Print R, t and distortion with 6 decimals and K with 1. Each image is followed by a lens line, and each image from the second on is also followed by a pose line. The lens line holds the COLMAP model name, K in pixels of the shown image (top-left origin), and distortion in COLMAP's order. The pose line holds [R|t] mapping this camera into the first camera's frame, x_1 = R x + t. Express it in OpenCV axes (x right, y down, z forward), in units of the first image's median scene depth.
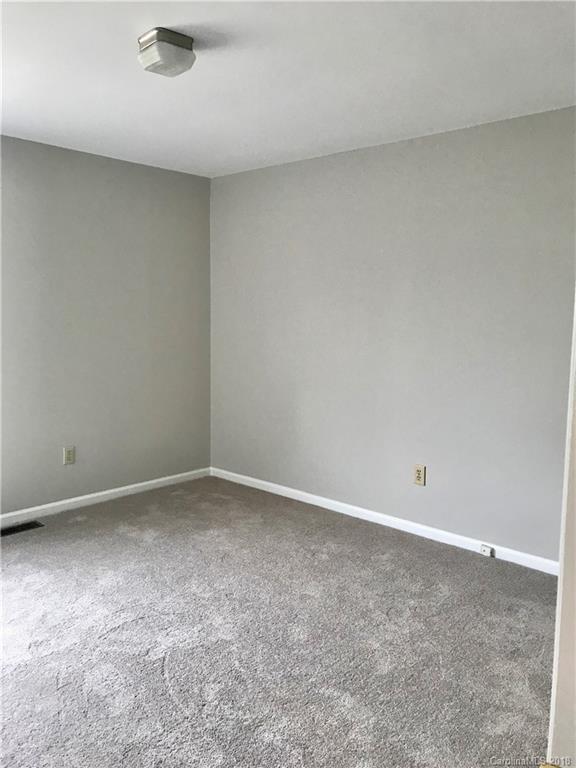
lens RADIAL K [[627.1, 0, 292.4], [0, 627.1, 379.4], [0, 0, 1]] dist [0.004953, 0.012322]
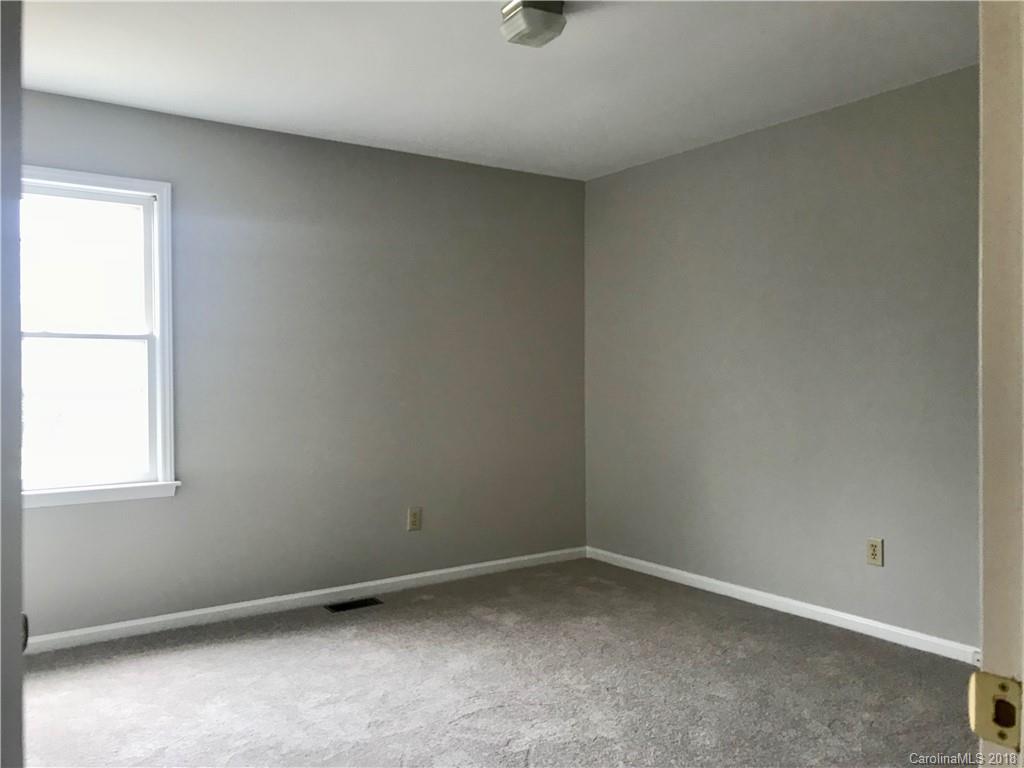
lens RADIAL K [[836.2, 0, 512.0], [0, 836.2, 384.0], [0, 0, 1]] dist [0.004953, 0.012322]
pose [[0.975835, -0.018685, -0.217707, 0.010734], [-0.004362, 0.994473, -0.104905, 0.080099], [0.218464, 0.103320, 0.970360, -0.059669]]
